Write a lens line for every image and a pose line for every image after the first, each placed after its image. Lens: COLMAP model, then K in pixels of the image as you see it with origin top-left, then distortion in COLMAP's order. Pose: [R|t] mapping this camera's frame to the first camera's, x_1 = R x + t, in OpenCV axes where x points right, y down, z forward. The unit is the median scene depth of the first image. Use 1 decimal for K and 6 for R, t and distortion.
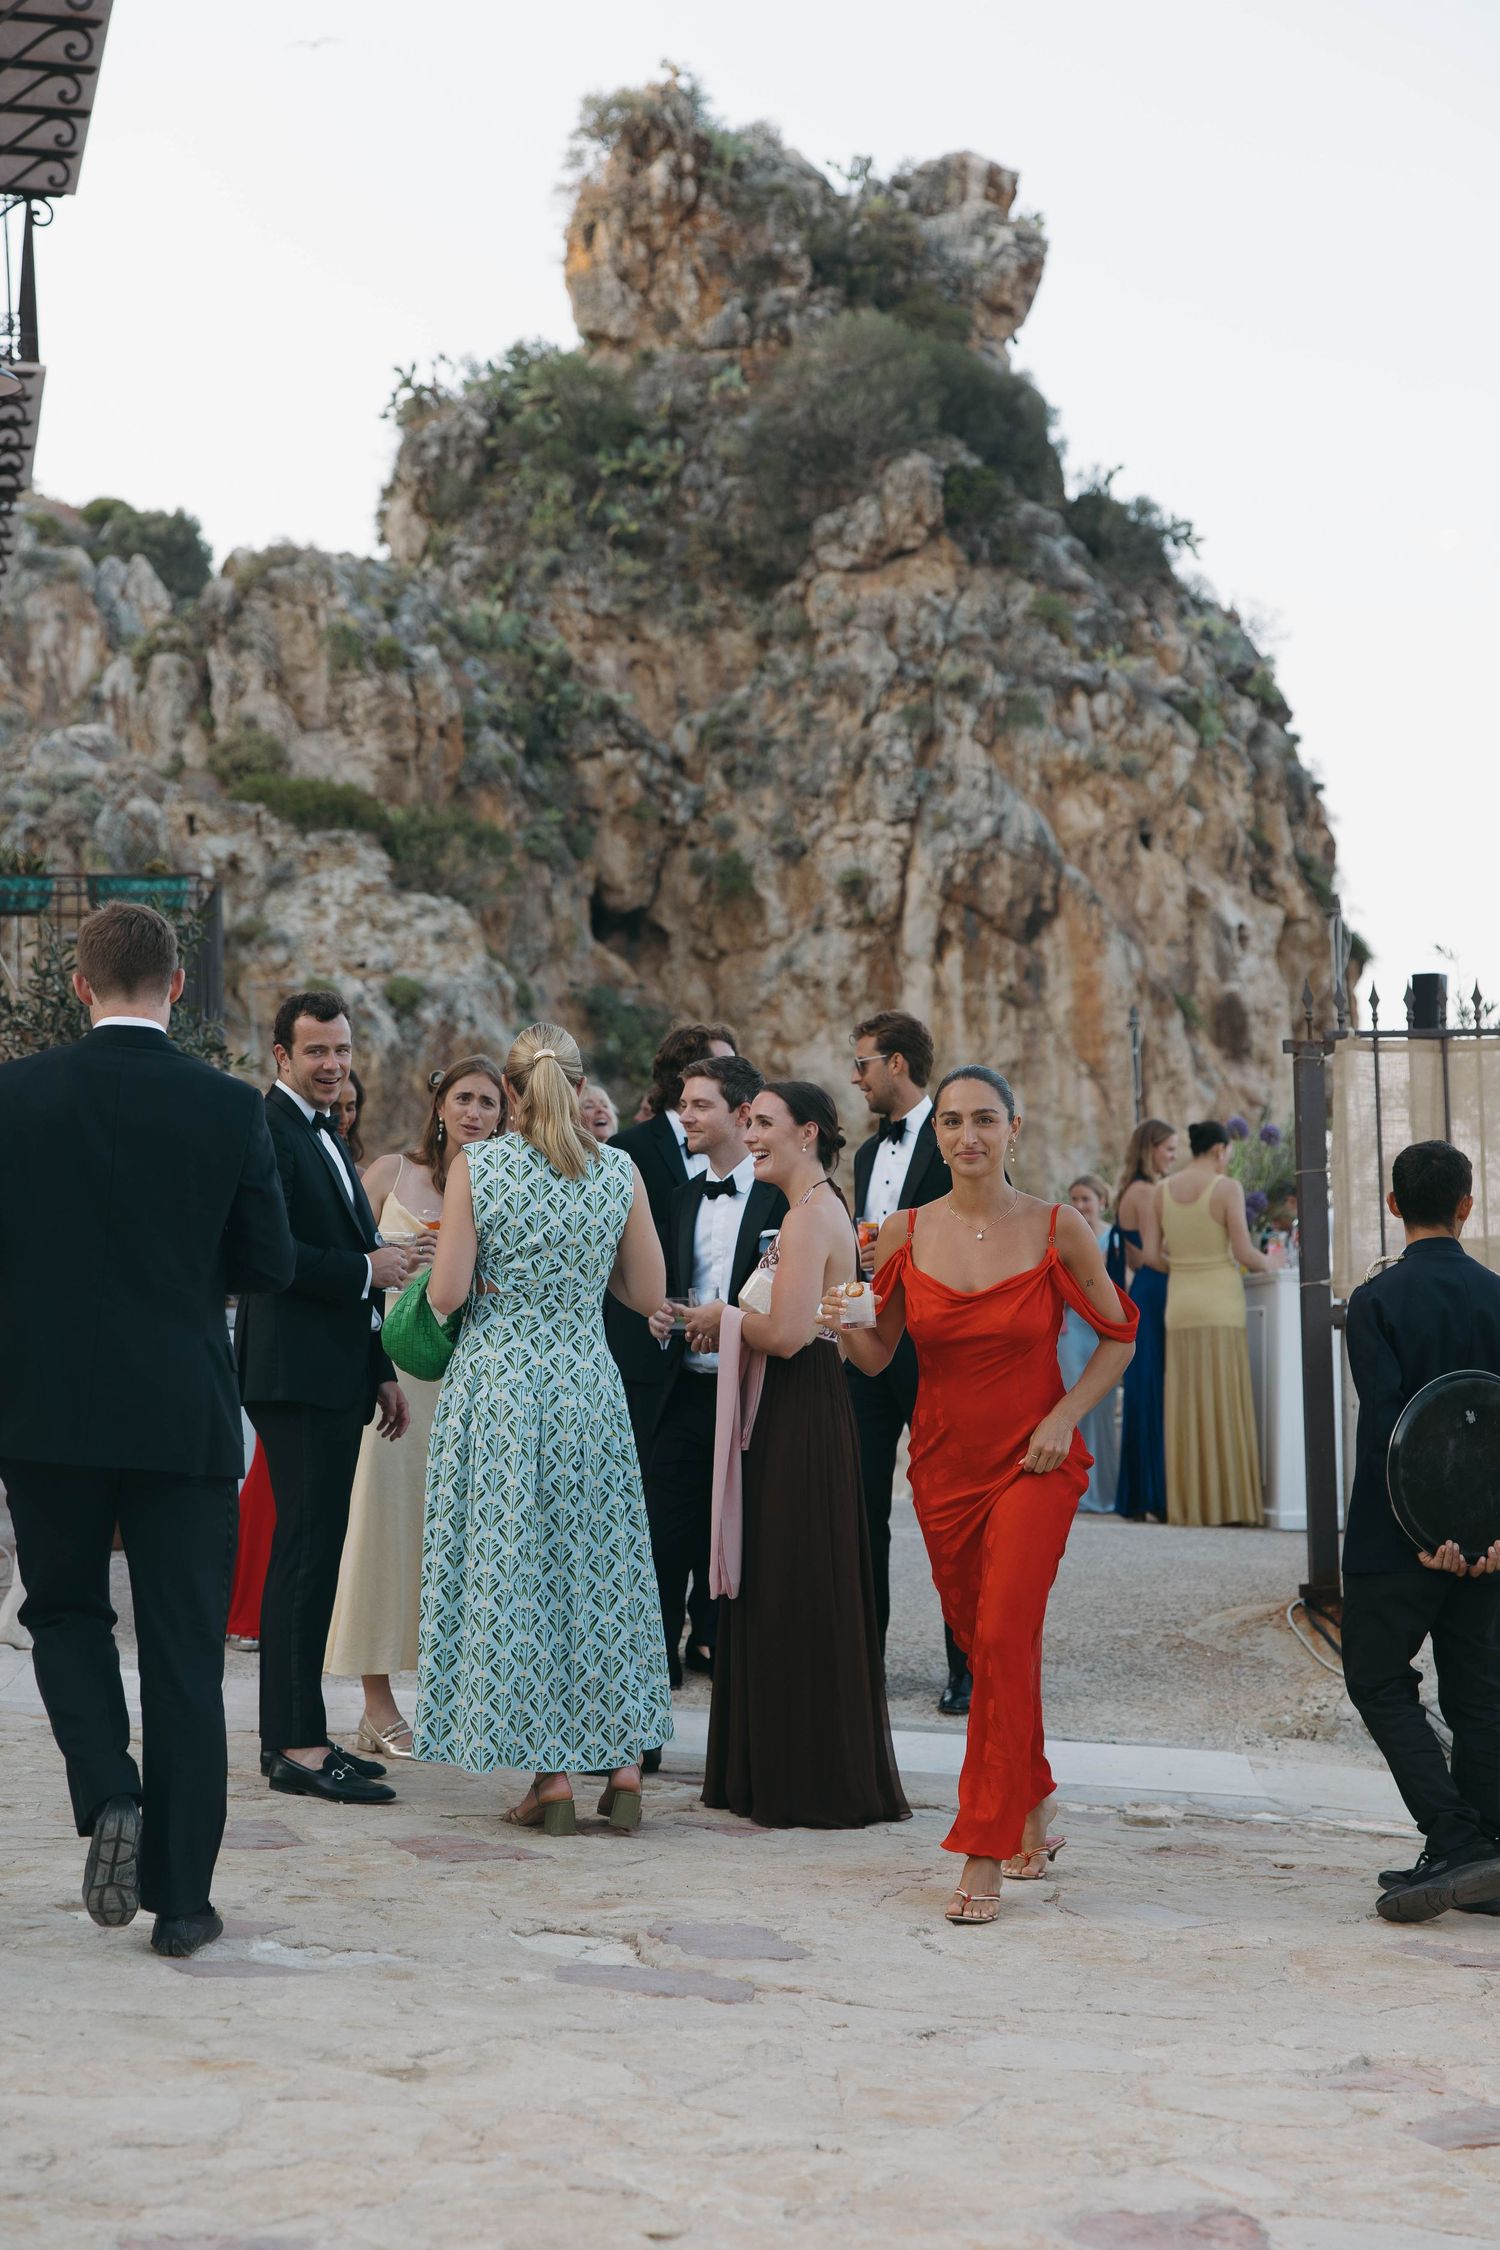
lens RADIAL K [[3507.9, 0, 759.3], [0, 3507.9, 1136.7], [0, 0, 1]] dist [0.046340, 0.000000]
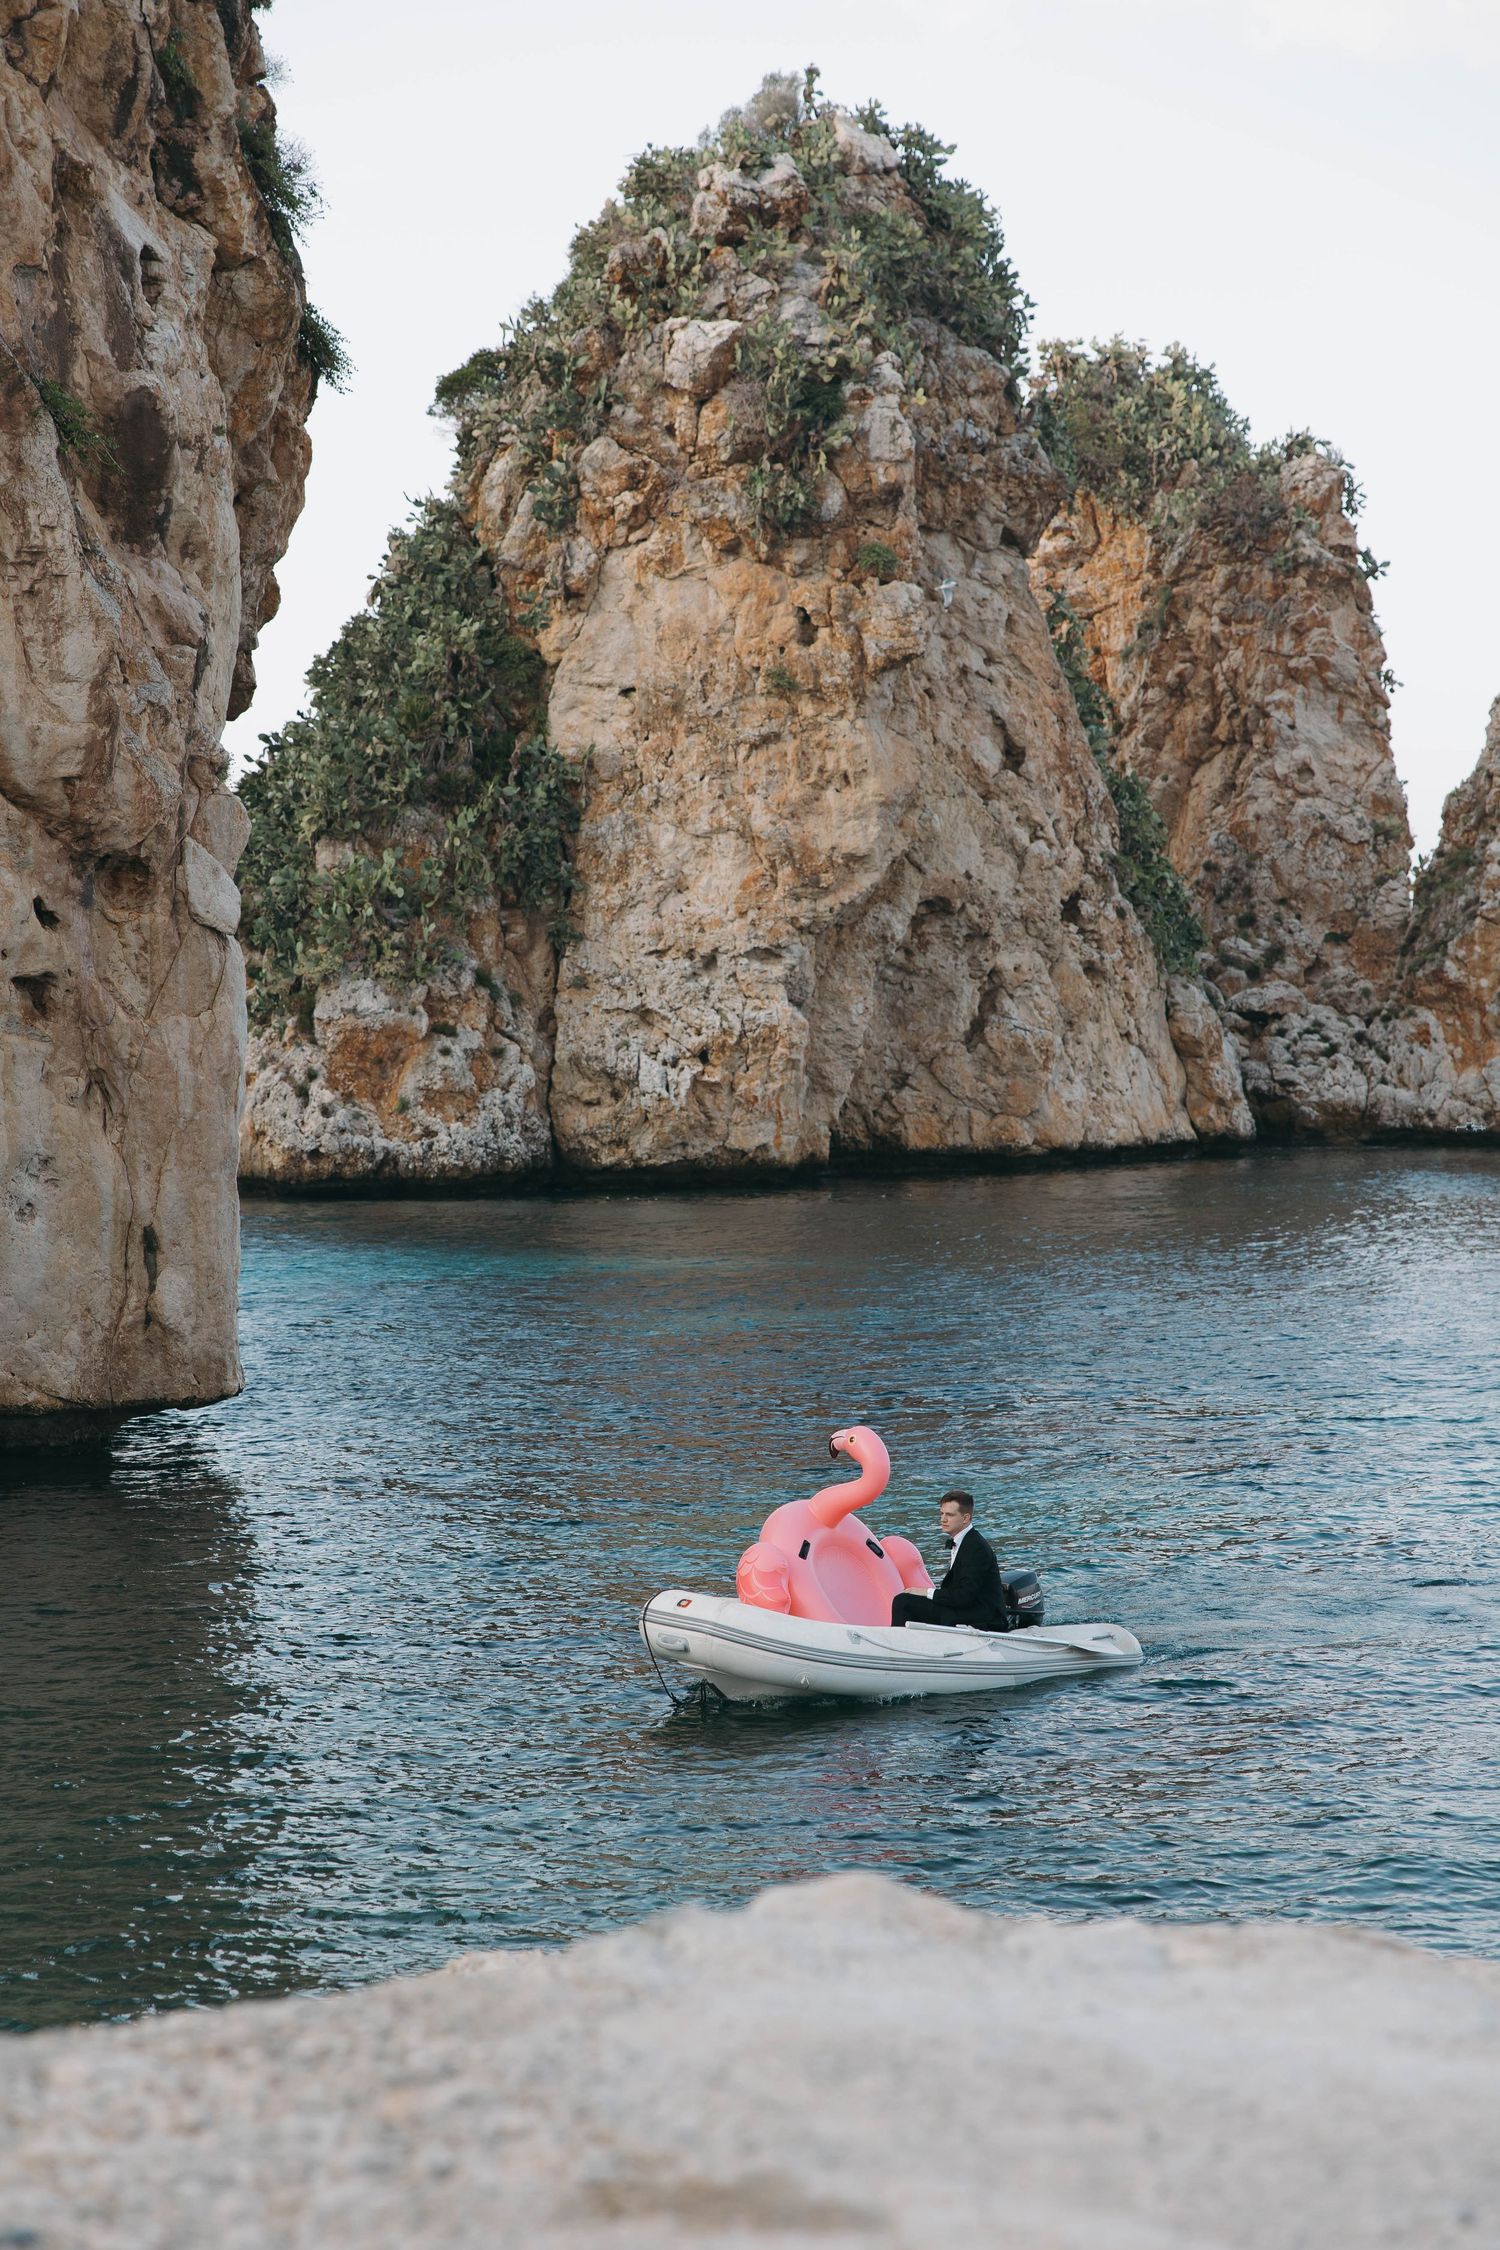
lens RADIAL K [[4231.8, 0, 755.0], [0, 4231.8, 1124.5], [0, 0, 1]] dist [0.079827, 0.000000]
pose [[0.886964, -0.002880, 0.461829, -0.052921], [-0.026436, 0.998024, 0.056997, 0.021262], [-0.461081, -0.062763, 0.885136, 0.454637]]
